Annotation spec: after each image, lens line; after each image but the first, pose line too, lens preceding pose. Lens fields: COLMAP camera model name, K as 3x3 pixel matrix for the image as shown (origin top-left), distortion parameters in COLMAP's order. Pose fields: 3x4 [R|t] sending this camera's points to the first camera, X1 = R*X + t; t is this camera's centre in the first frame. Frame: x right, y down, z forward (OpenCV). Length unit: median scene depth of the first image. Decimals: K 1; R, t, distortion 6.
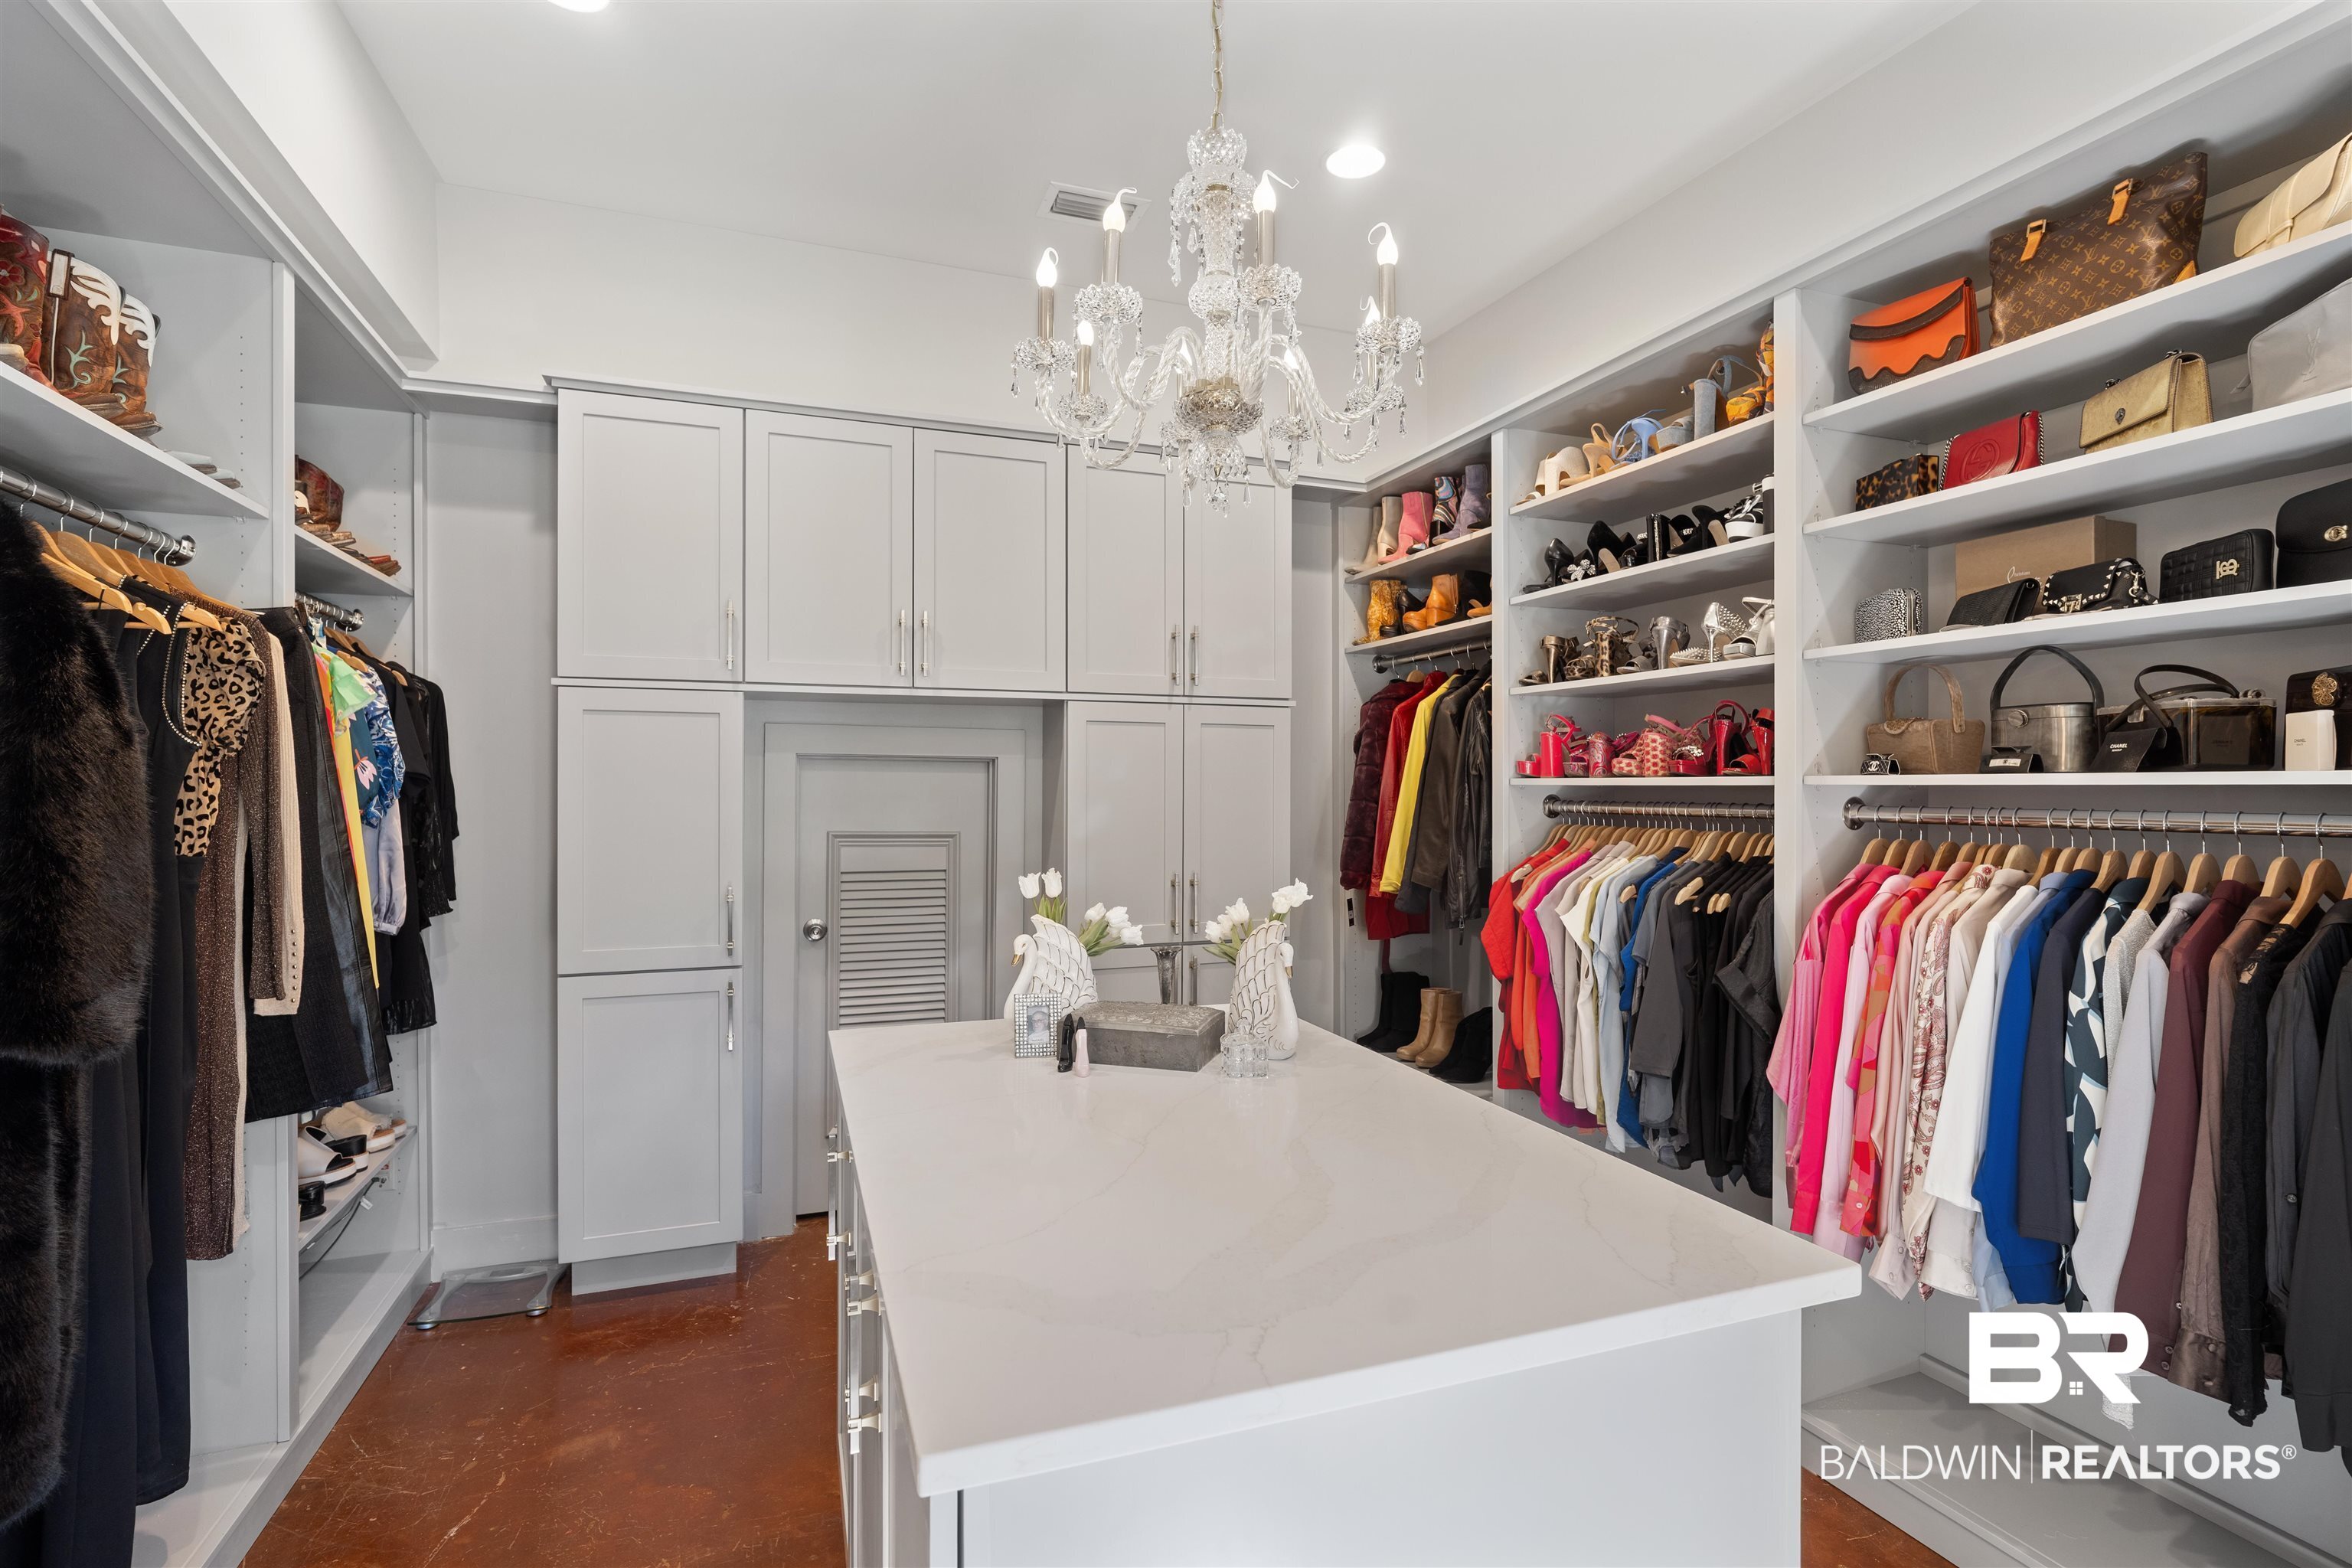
lens RADIAL K [[1127.5, 0, 1163.0], [0, 1127.5, 782.6], [0, 0, 1]] dist [-0.010683, 0.003550]
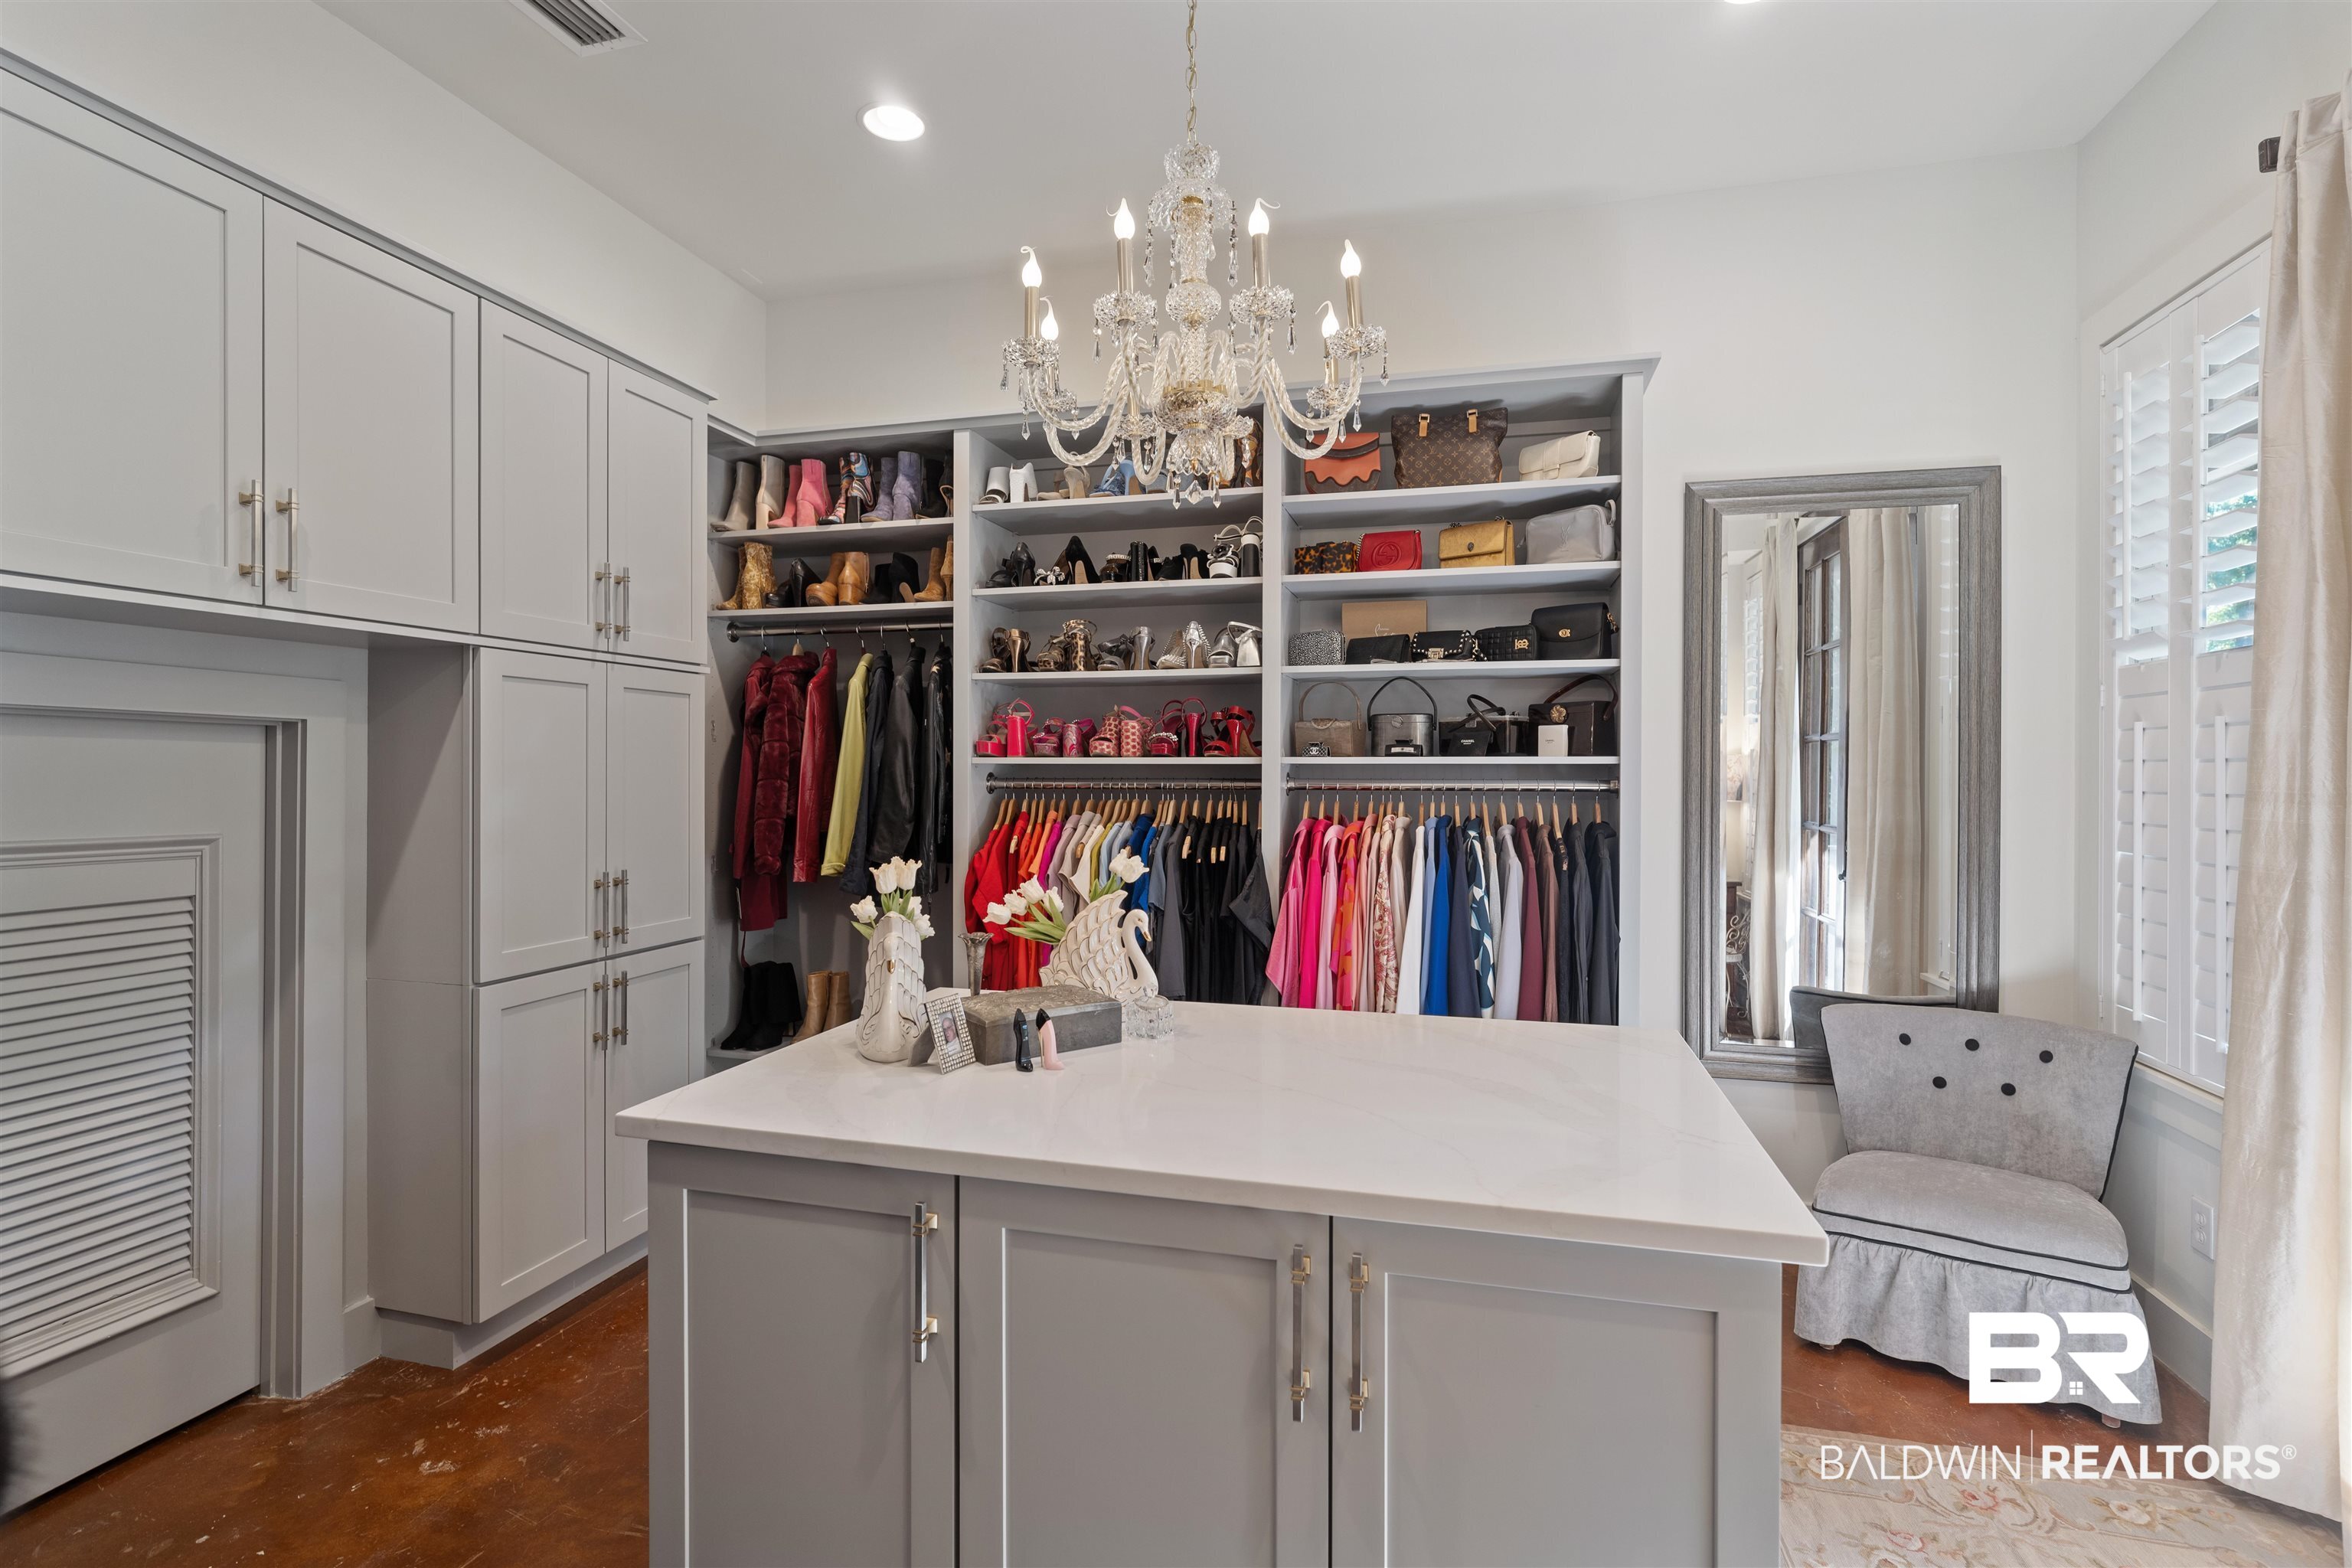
lens RADIAL K [[1127.5, 0, 1169.2], [0, 1127.5, 780.3], [0, 0, 1]] dist [-0.010683, 0.003550]
pose [[0.564815, -0.008145, 0.825178, -0.557034], [-0.003531, 0.999918, 0.012287, 0.005000], [-0.825210, -0.009853, 0.564740, 0.278030]]
